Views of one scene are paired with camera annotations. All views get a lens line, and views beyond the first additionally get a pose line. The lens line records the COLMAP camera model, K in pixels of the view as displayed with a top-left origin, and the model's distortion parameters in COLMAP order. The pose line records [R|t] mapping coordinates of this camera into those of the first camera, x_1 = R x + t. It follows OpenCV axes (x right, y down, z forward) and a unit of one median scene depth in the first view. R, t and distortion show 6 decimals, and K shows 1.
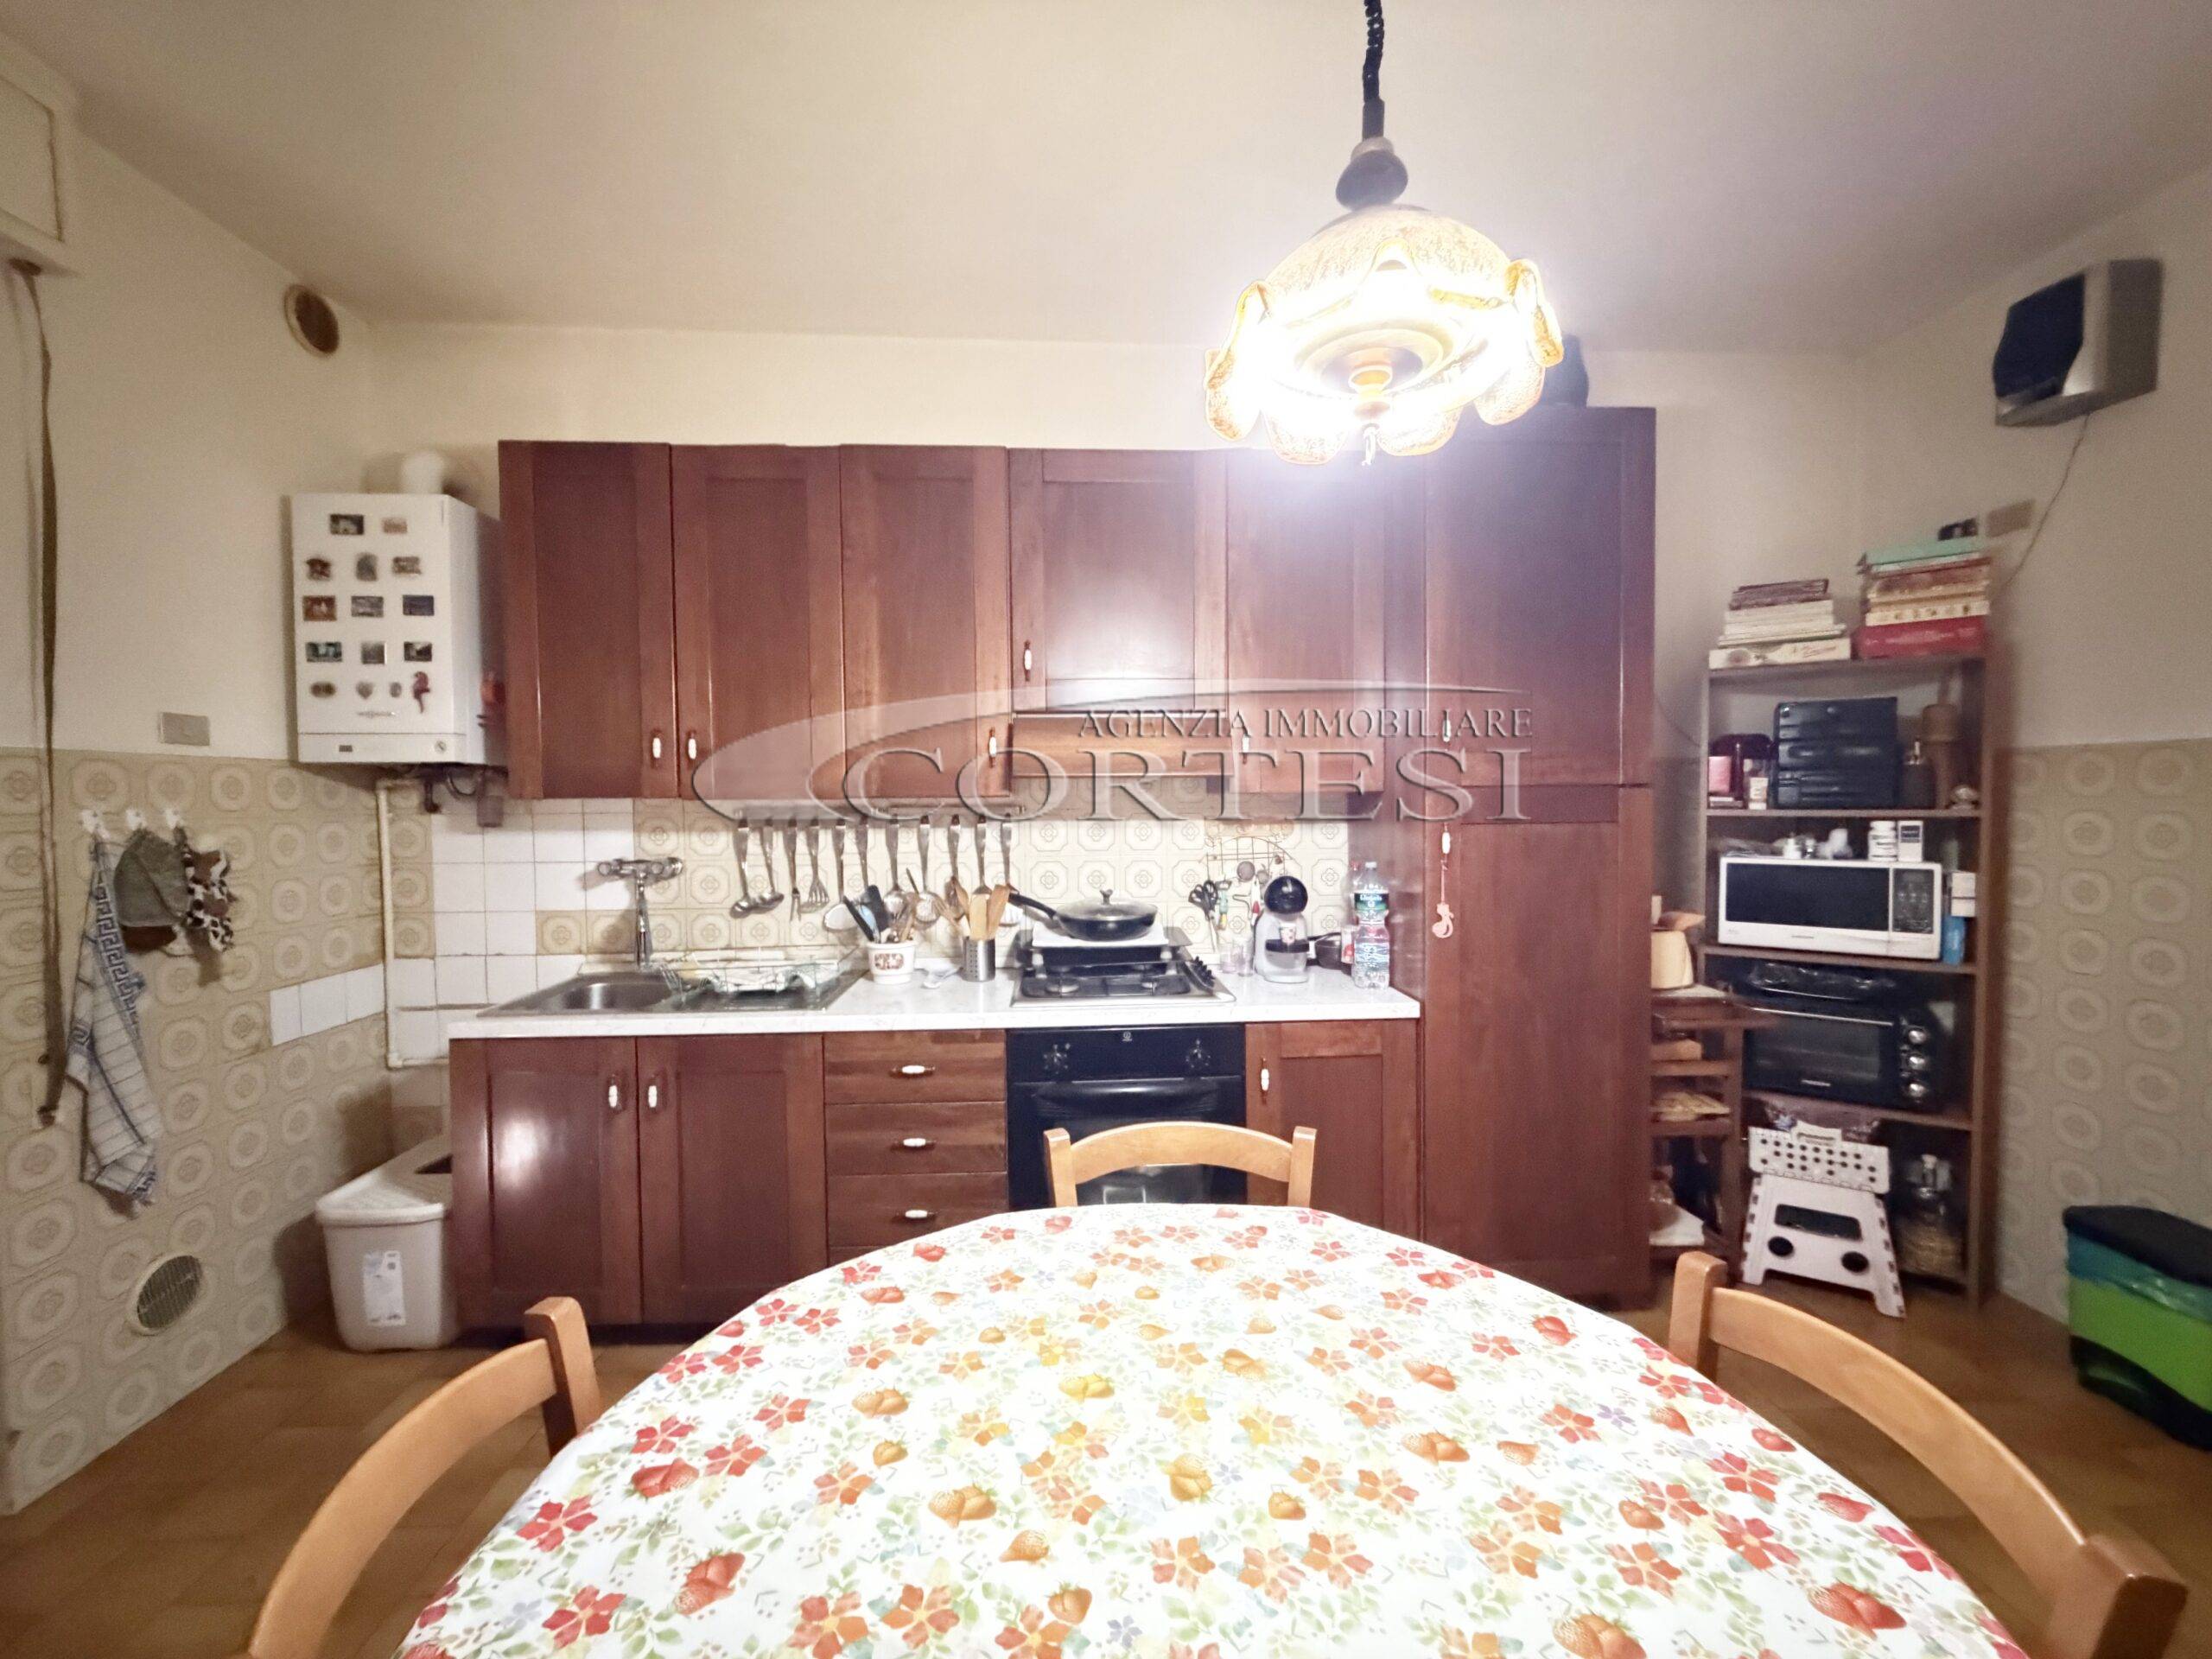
lens RADIAL K [[878.6, 0, 1101.3], [0, 878.6, 831.3], [0, 0, 1]] dist [-0.001184, 0.000309]
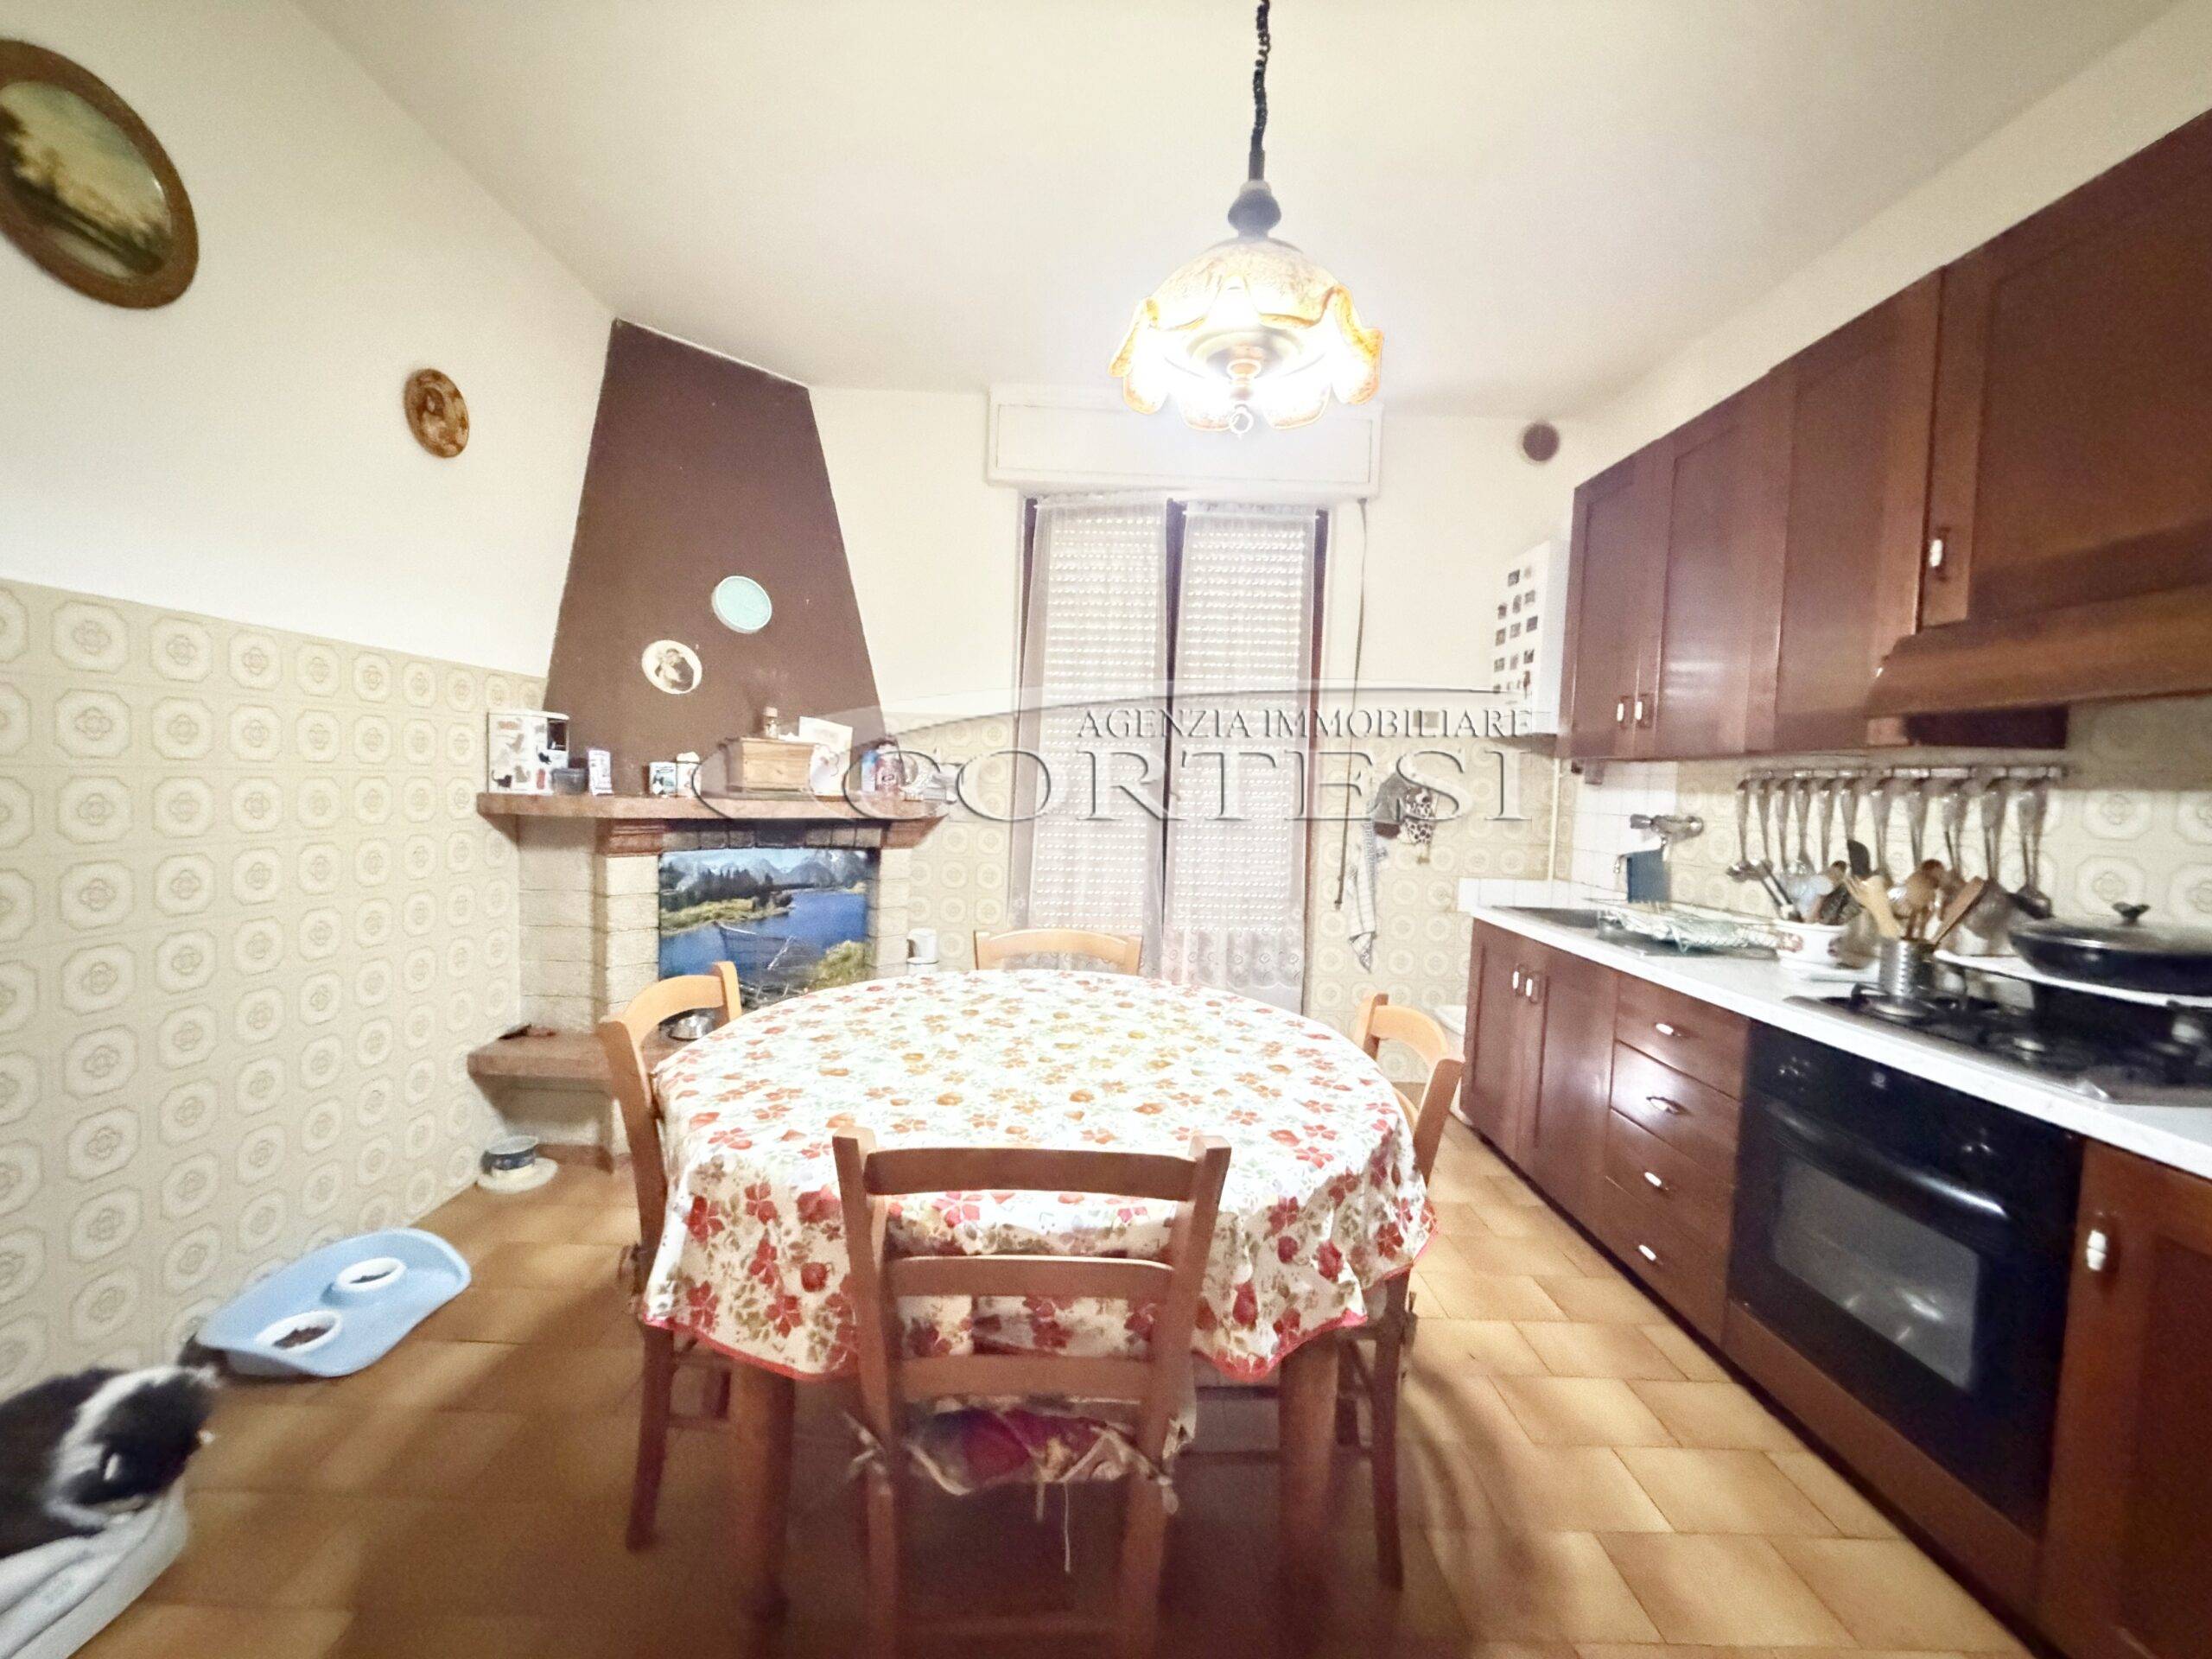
lens RADIAL K [[878.6, 0, 1097.0], [0, 878.6, 824.1], [0, 0, 1]] dist [-0.001184, 0.000309]
pose [[-0.042630, 0.056951, -0.997466, 0.699613], [-0.080708, 0.994915, 0.060255, 0.038701], [0.995826, 0.083072, -0.037817, 0.374733]]
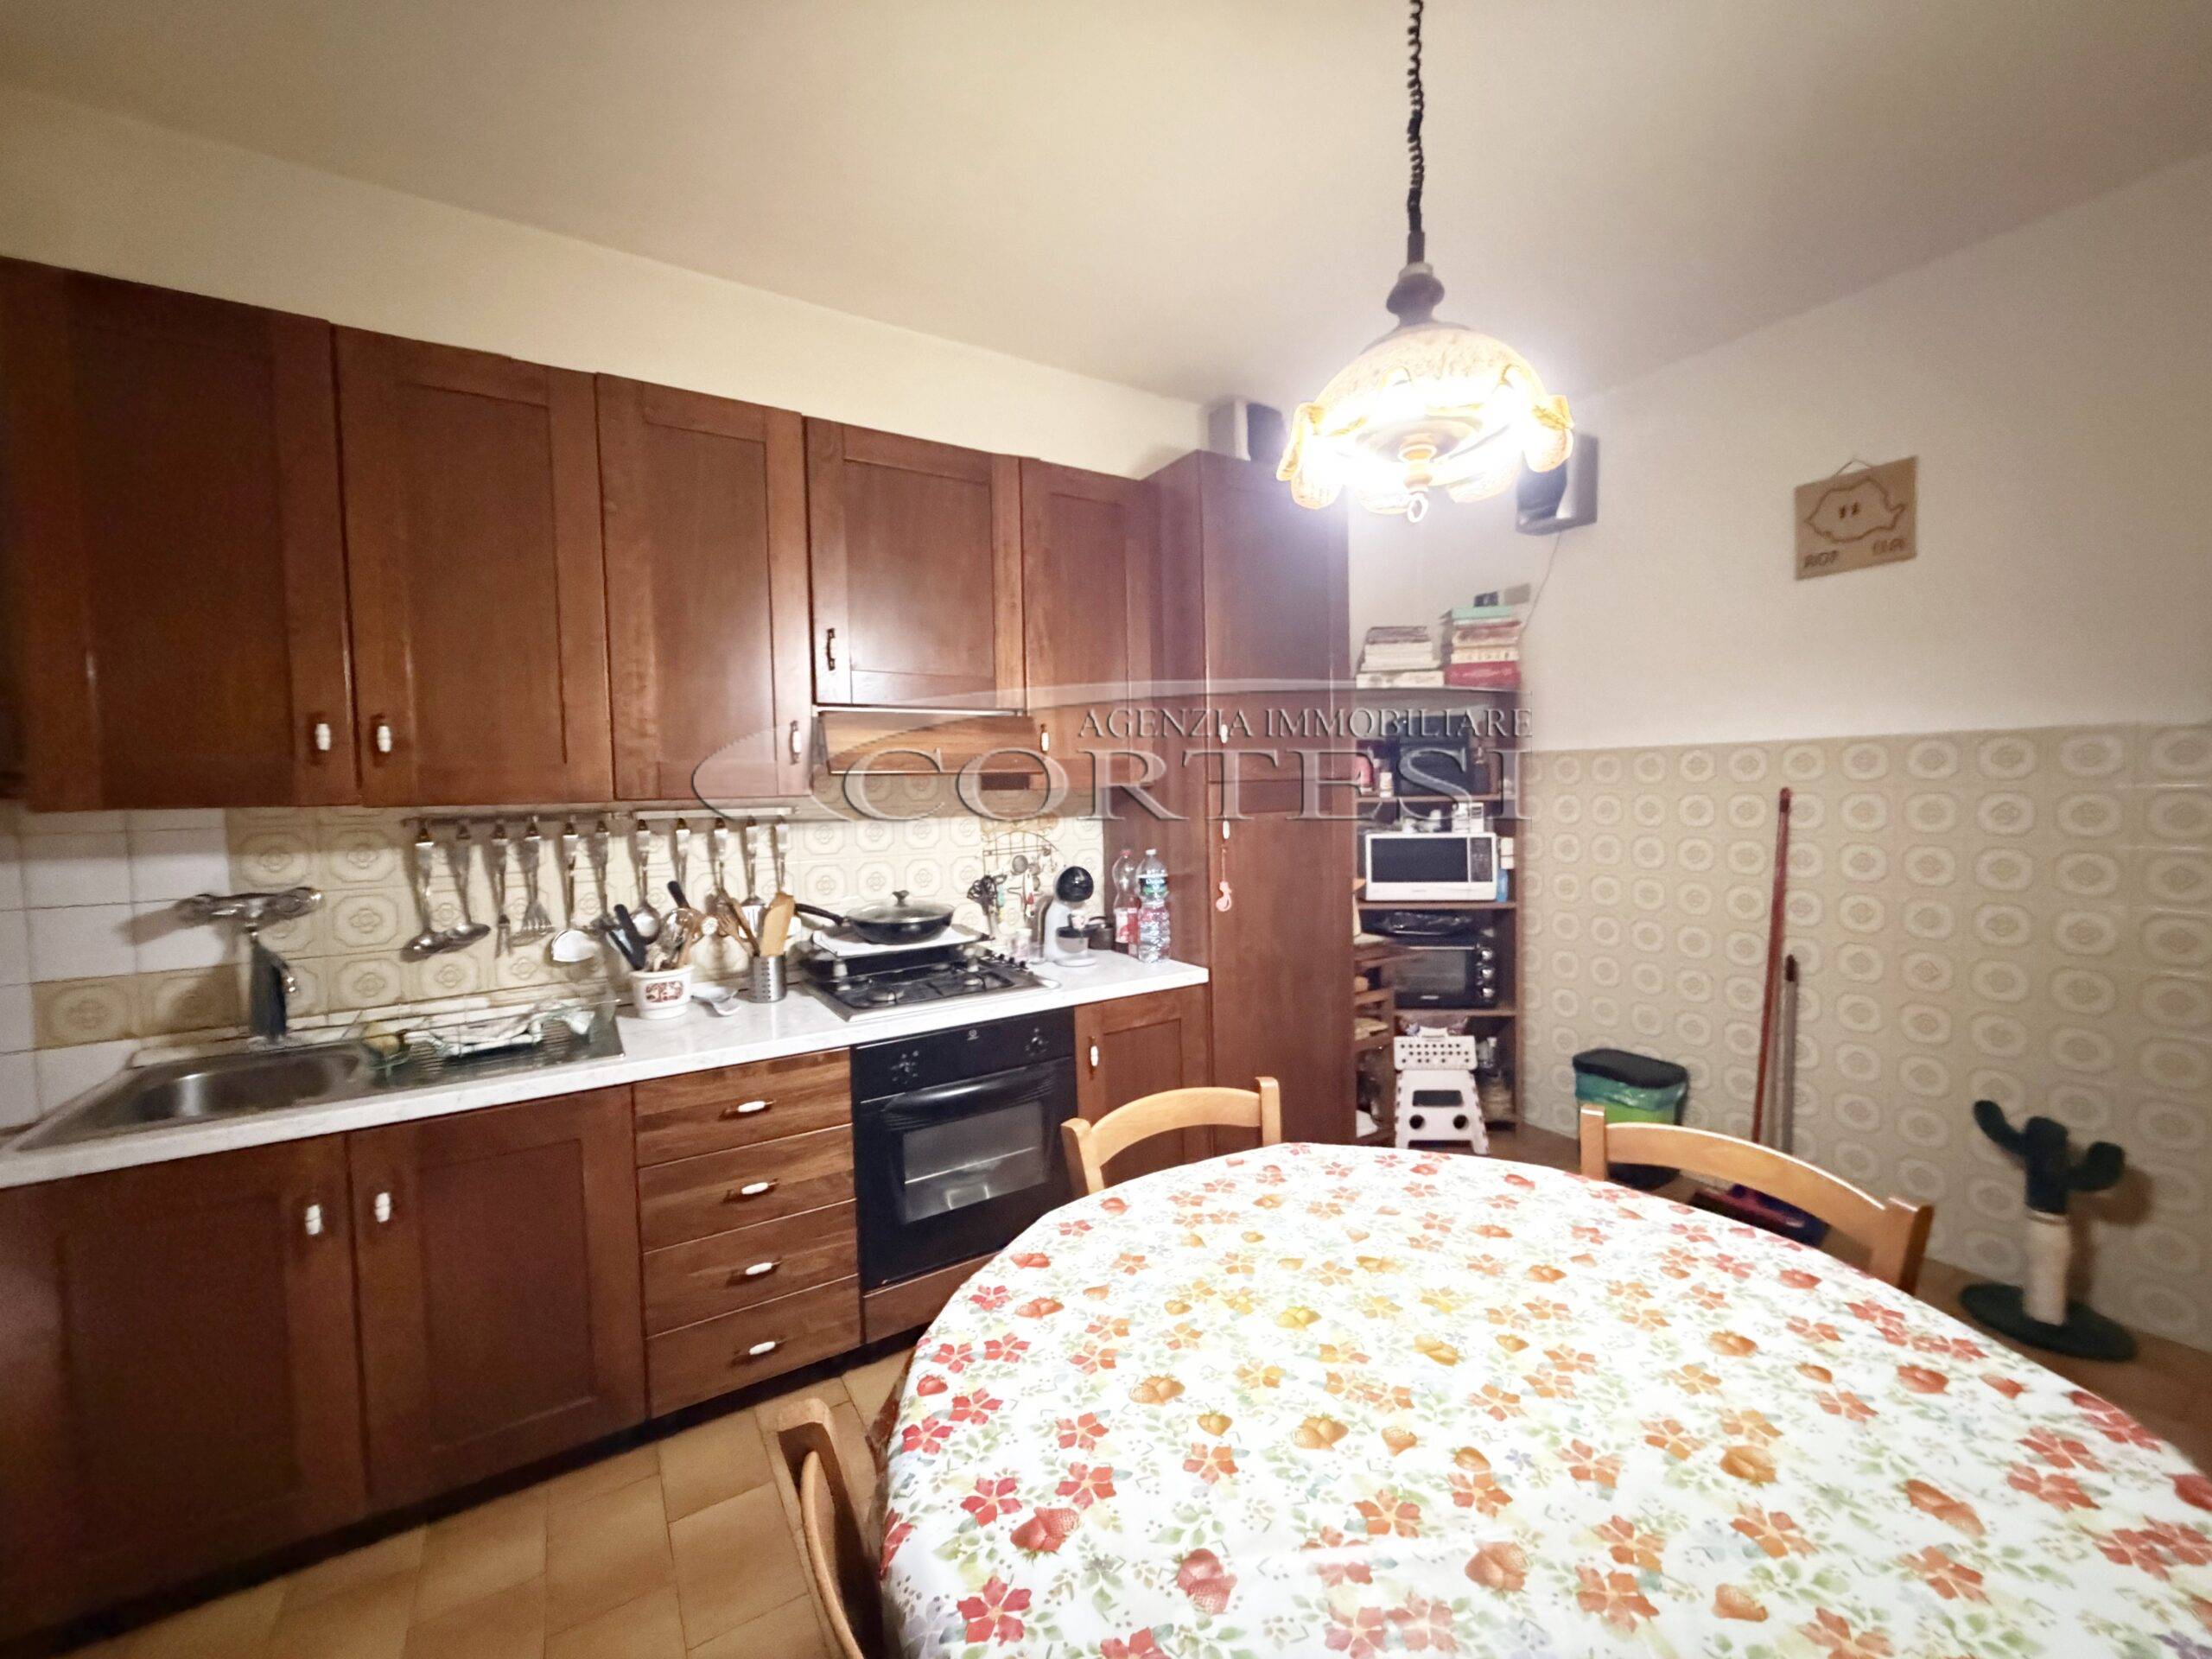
lens RADIAL K [[878.6, 0, 1101.5], [0, 878.6, 831.8], [0, 0, 1]] dist [-0.001184, 0.000309]
pose [[0.877348, -0.035235, 0.478560, -0.295811], [0.033108, 0.999369, 0.012885, -0.004233], [-0.478712, 0.004539, 0.877960, 0.051671]]
